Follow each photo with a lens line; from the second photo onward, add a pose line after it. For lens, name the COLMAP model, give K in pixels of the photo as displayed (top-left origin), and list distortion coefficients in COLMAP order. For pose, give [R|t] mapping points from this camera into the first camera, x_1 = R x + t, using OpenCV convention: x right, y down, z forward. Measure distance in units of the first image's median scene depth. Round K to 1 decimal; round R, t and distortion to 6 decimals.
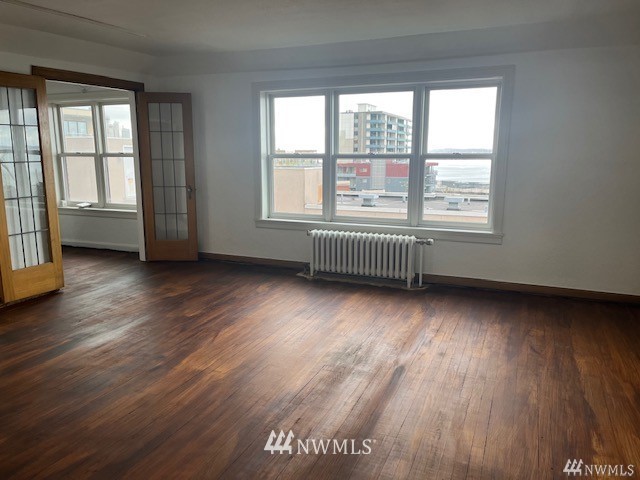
lens RADIAL K [[486.8, 0, 319.7], [0, 486.8, 243.7], [0, 0, 1]] dist [0.037000, -0.004358]
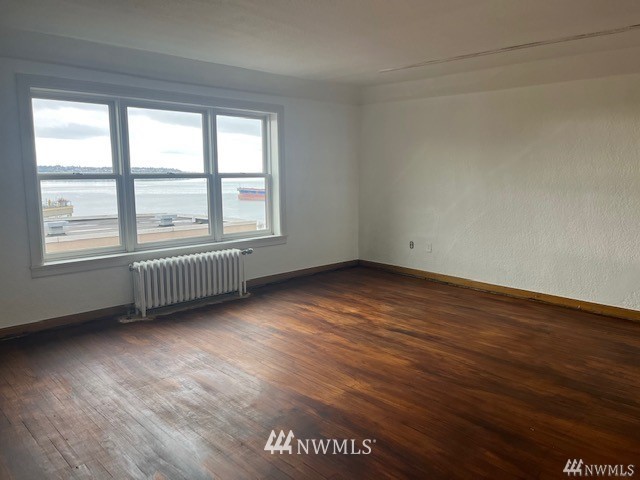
lens RADIAL K [[486.8, 0, 319.2], [0, 486.8, 237.0], [0, 0, 1]] dist [0.037000, -0.004358]
pose [[0.384446, -0.126445, 0.914447, -0.727797], [0.177362, 0.982238, 0.061254, -0.074969], [-0.905949, 0.138639, 0.400044, 0.401889]]
